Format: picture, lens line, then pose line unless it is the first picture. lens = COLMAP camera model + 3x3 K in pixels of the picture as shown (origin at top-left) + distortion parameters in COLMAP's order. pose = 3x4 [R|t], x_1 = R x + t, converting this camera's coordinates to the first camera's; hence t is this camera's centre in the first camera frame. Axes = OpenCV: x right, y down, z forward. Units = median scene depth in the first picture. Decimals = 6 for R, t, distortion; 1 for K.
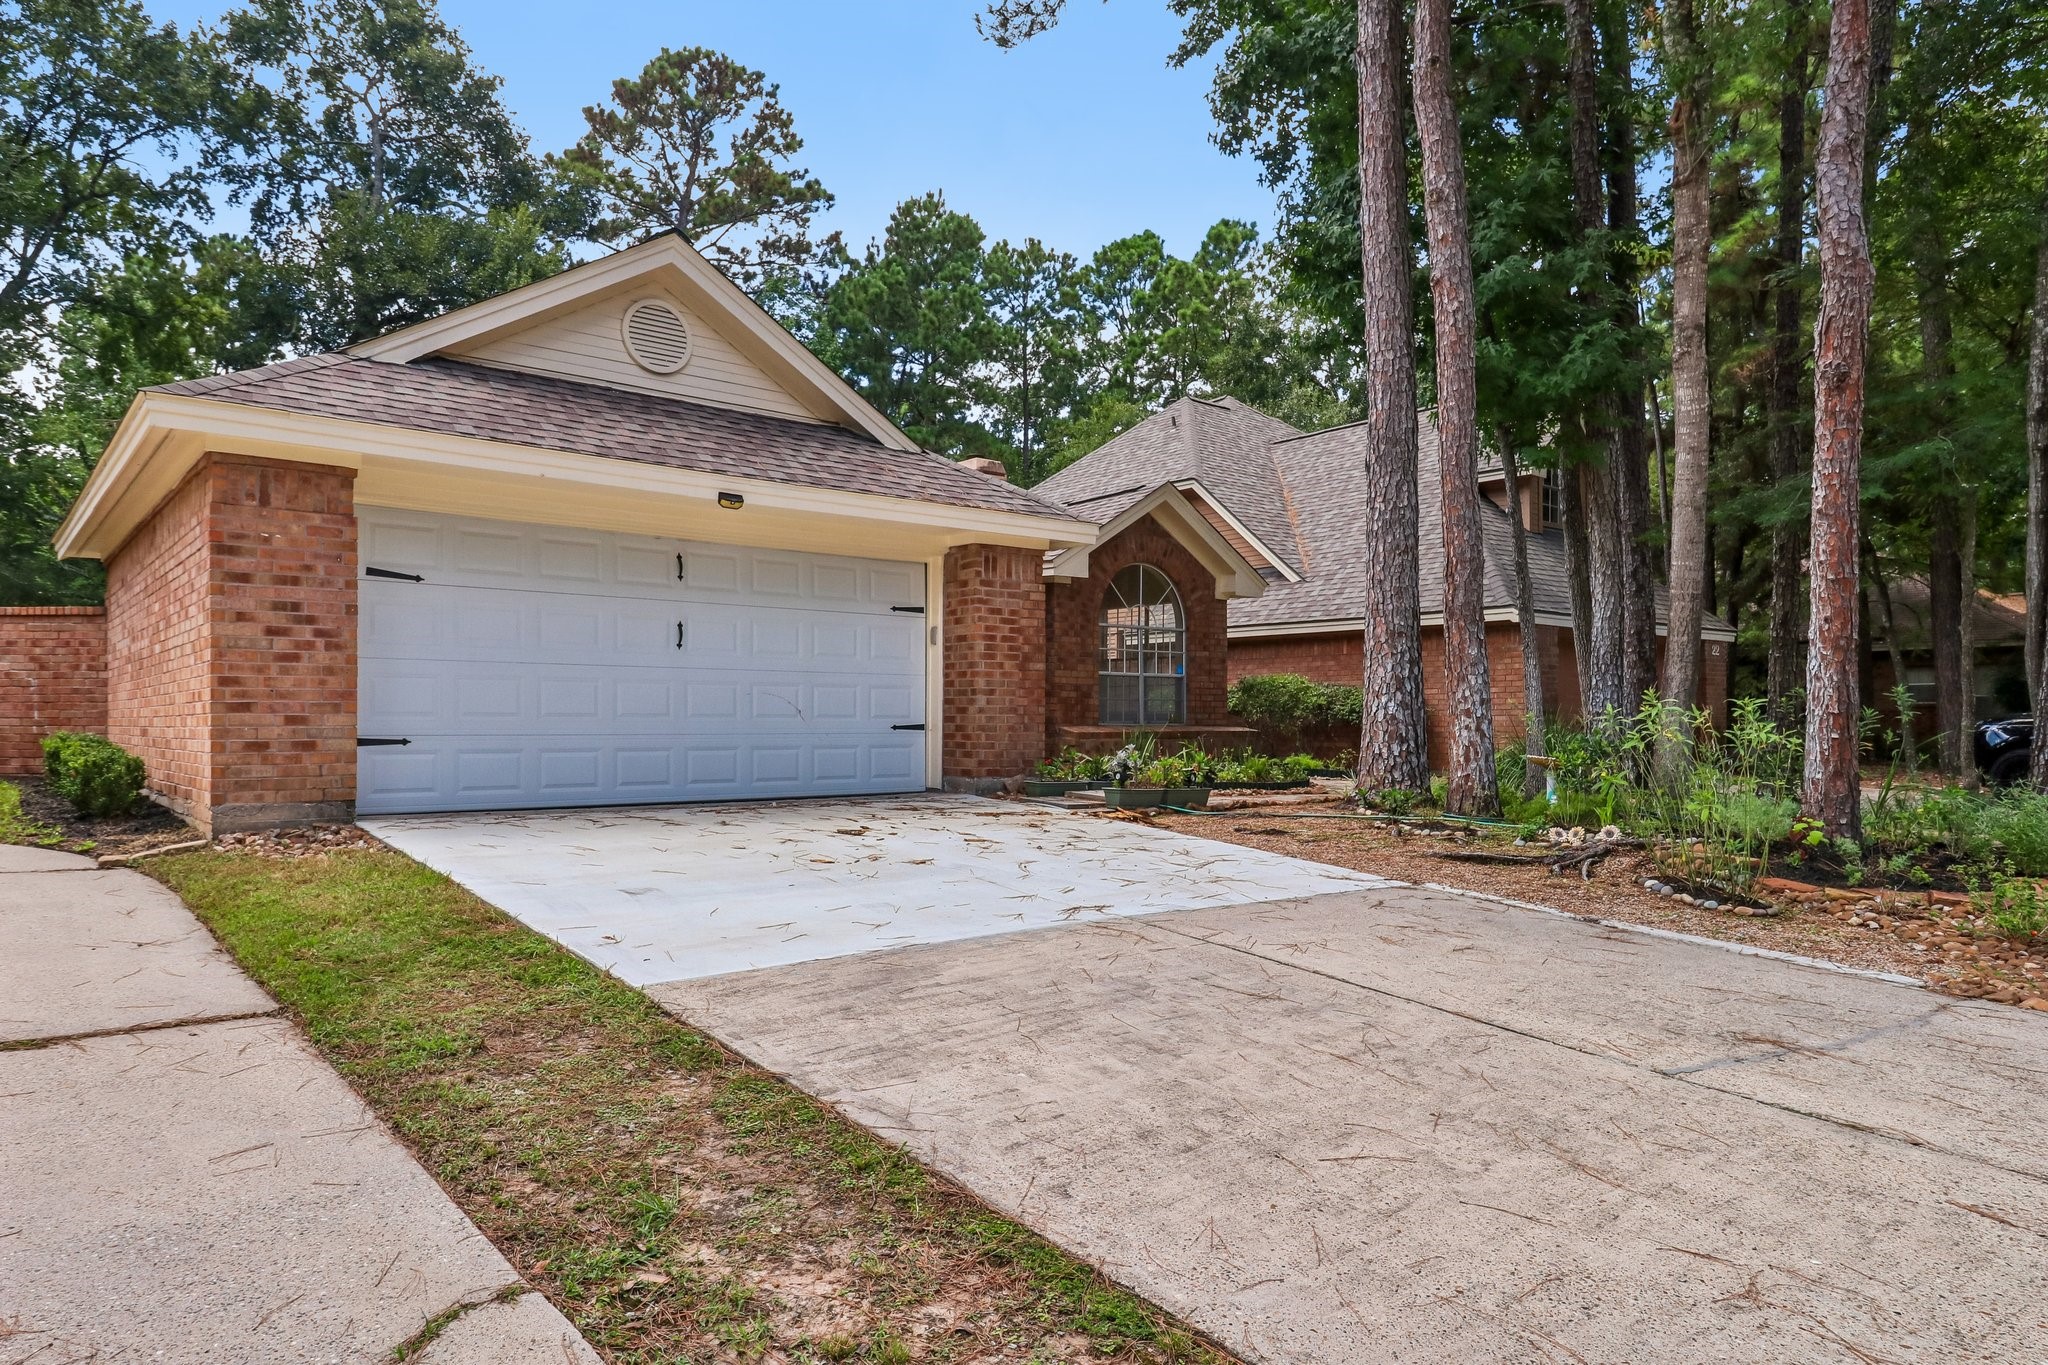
lens RADIAL K [[1295.6, 0, 1024.0], [0, 1295.6, 682.5], [0, 0, 1]] dist [0.003511, 0.000487]
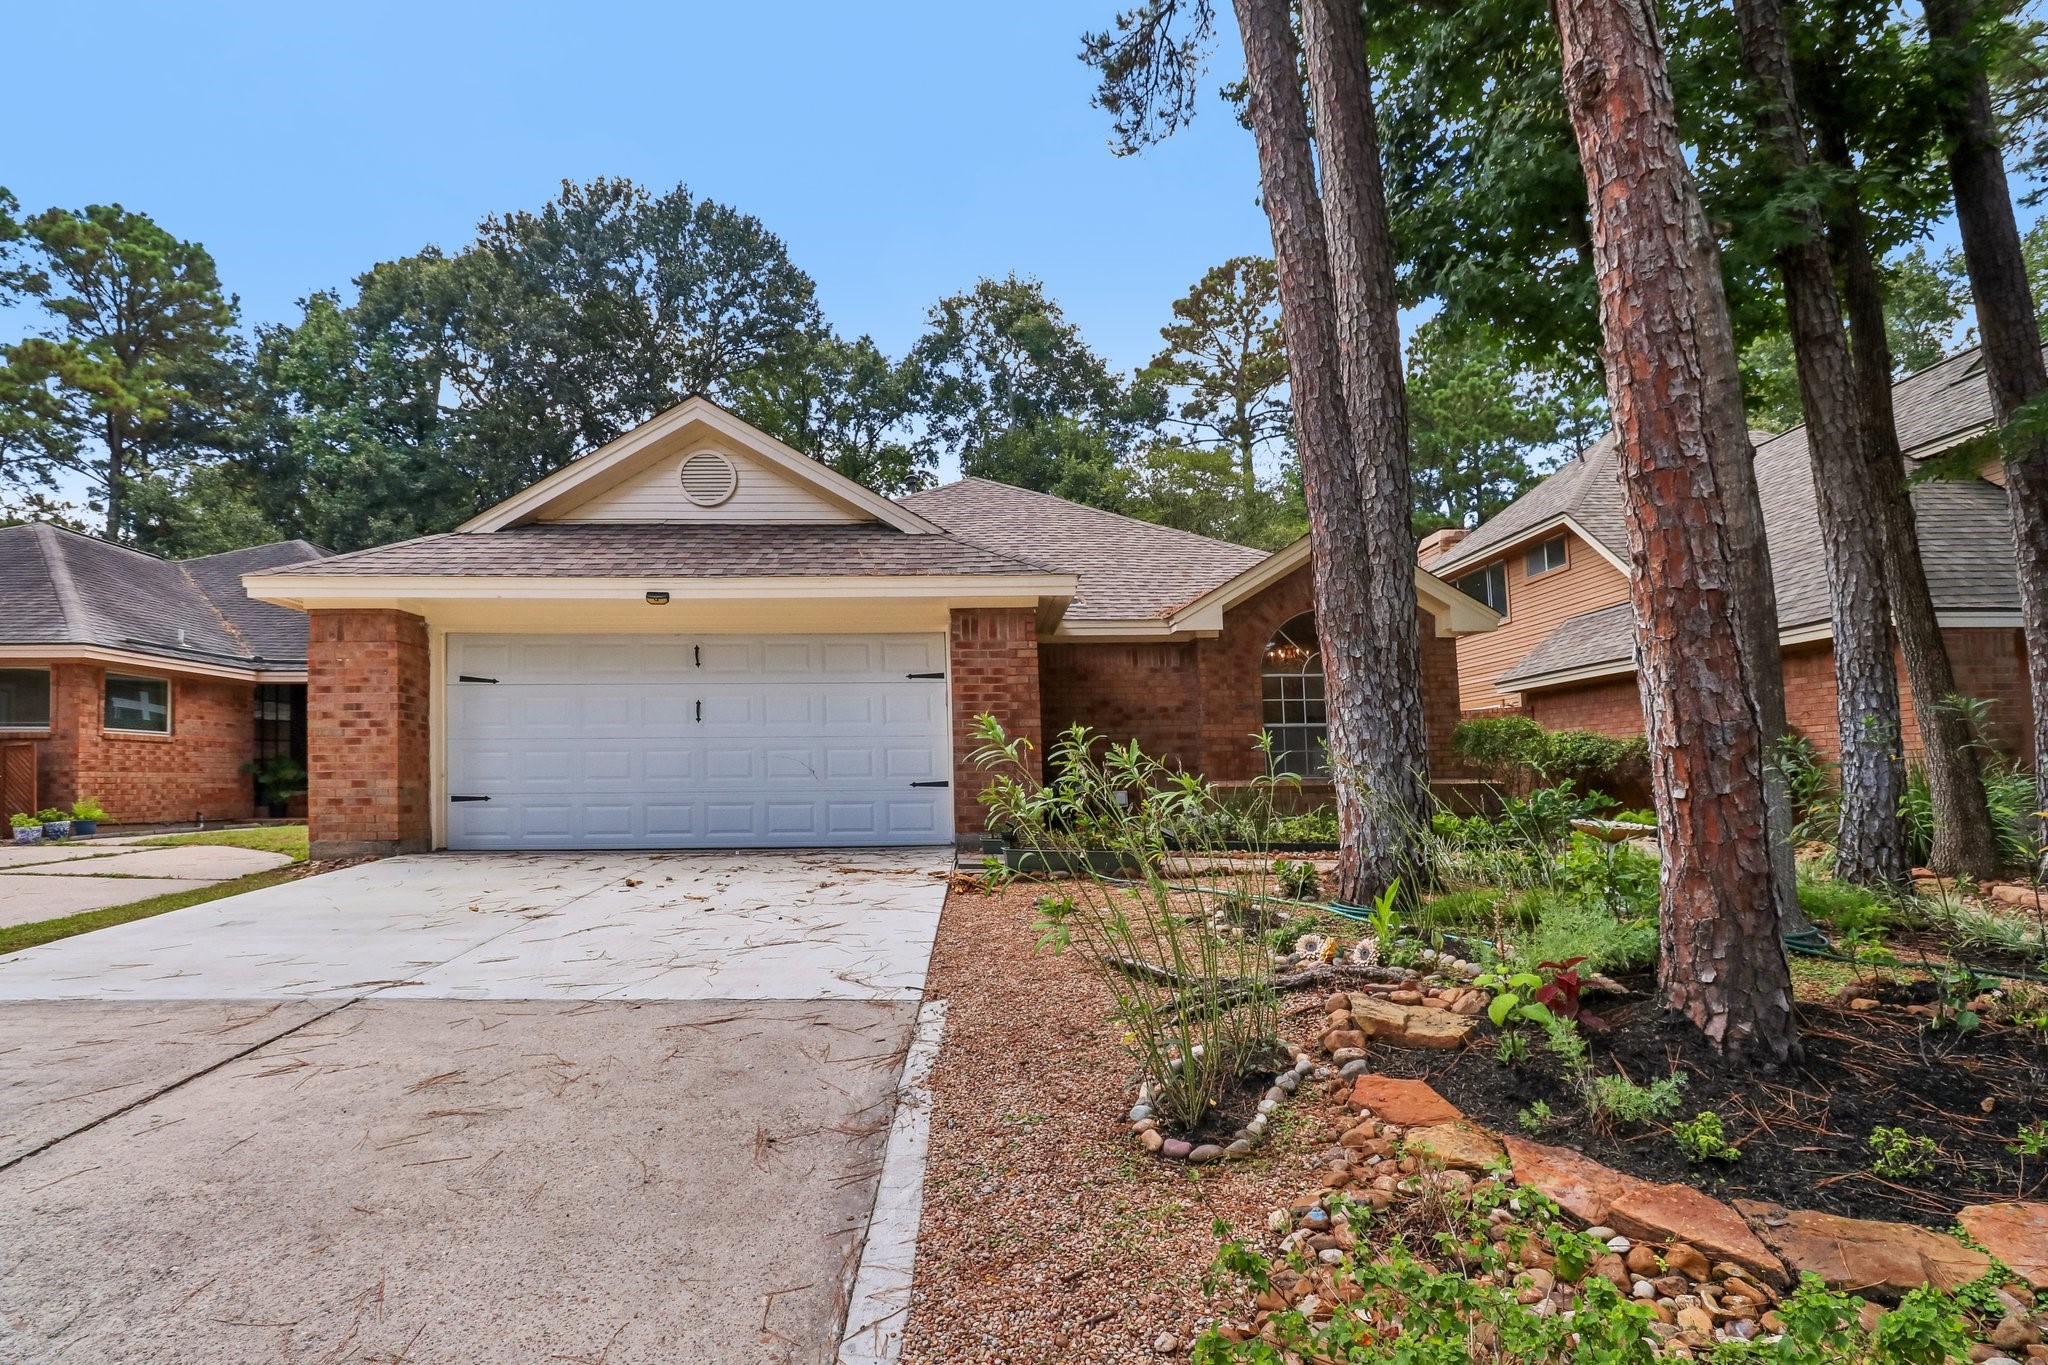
lens RADIAL K [[965.9, 0, 1023.1], [0, 965.9, 677.4], [0, 0, 1]] dist [0.000568, -0.013177]
pose [[0.782886, -0.075067, -0.617620, 0.498293], [0.030054, 0.996099, -0.082972, 0.015543], [0.621439, 0.046395, 0.782087, 0.430449]]
